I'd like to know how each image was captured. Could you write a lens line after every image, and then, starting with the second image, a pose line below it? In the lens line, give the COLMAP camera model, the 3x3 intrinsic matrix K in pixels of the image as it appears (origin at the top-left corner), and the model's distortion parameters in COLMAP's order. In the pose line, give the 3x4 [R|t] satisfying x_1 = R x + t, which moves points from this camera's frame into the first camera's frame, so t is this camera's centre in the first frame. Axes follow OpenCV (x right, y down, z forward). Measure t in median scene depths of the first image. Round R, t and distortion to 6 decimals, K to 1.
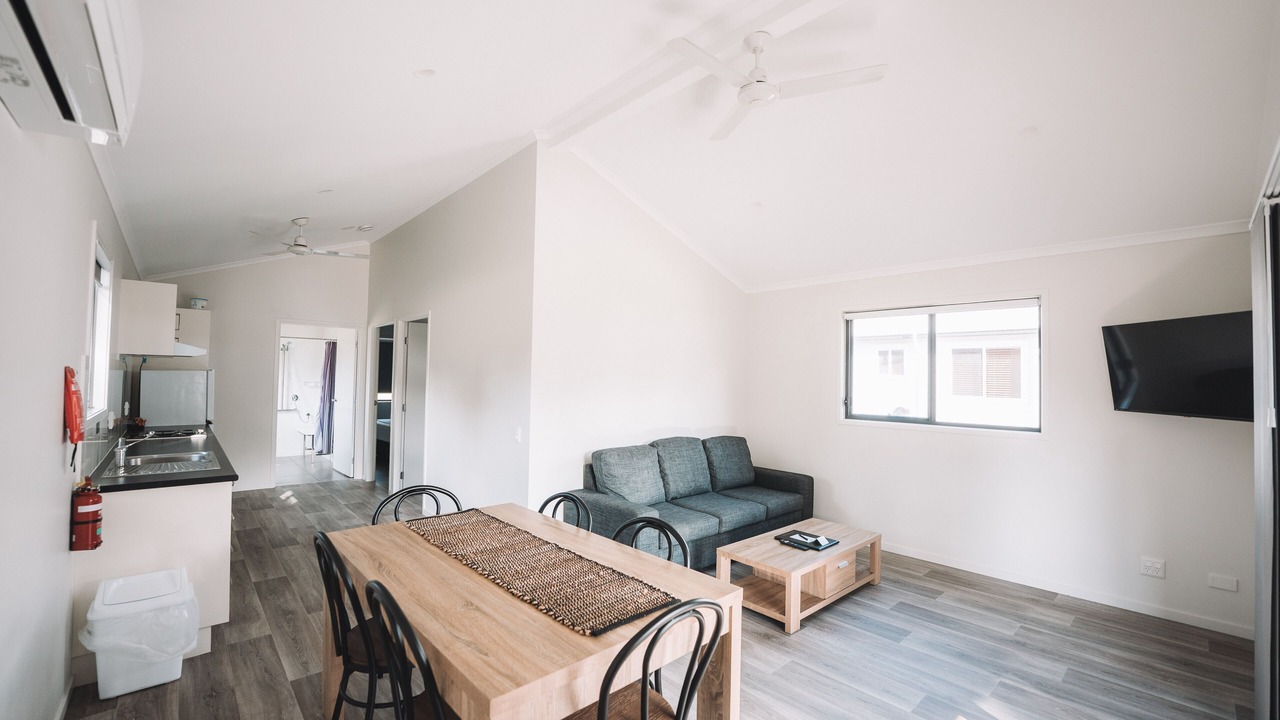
lens RADIAL K [[507.2, 0, 641.4], [0, 507.2, 363.7], [0, 0, 1]] dist [0.000401, 0.000014]
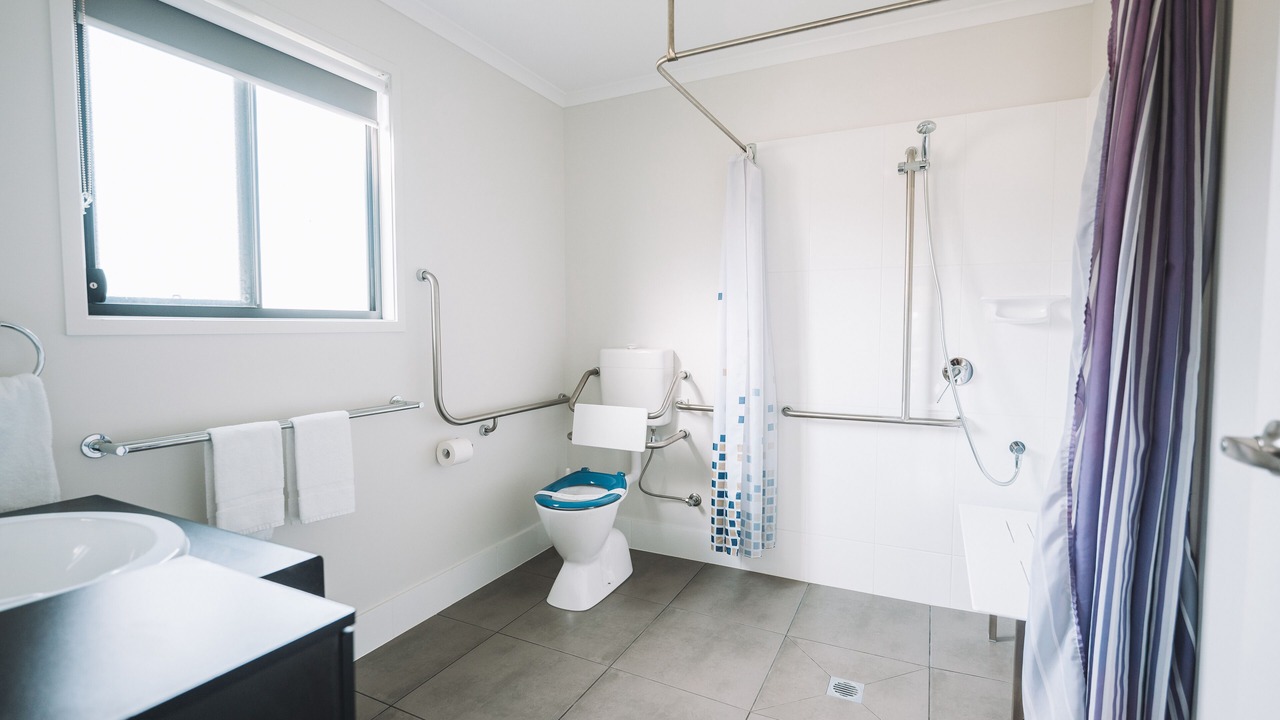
lens RADIAL K [[585.0, 0, 640.9], [0, 585.0, 365.5], [0, 0, 1]] dist [-0.000968, -0.000072]
pose [[0.358600, 0.043033, -0.932499, -0.522135], [0.035826, 0.997567, 0.059813, 0.046998], [0.932803, -0.054856, 0.356186, 0.826997]]
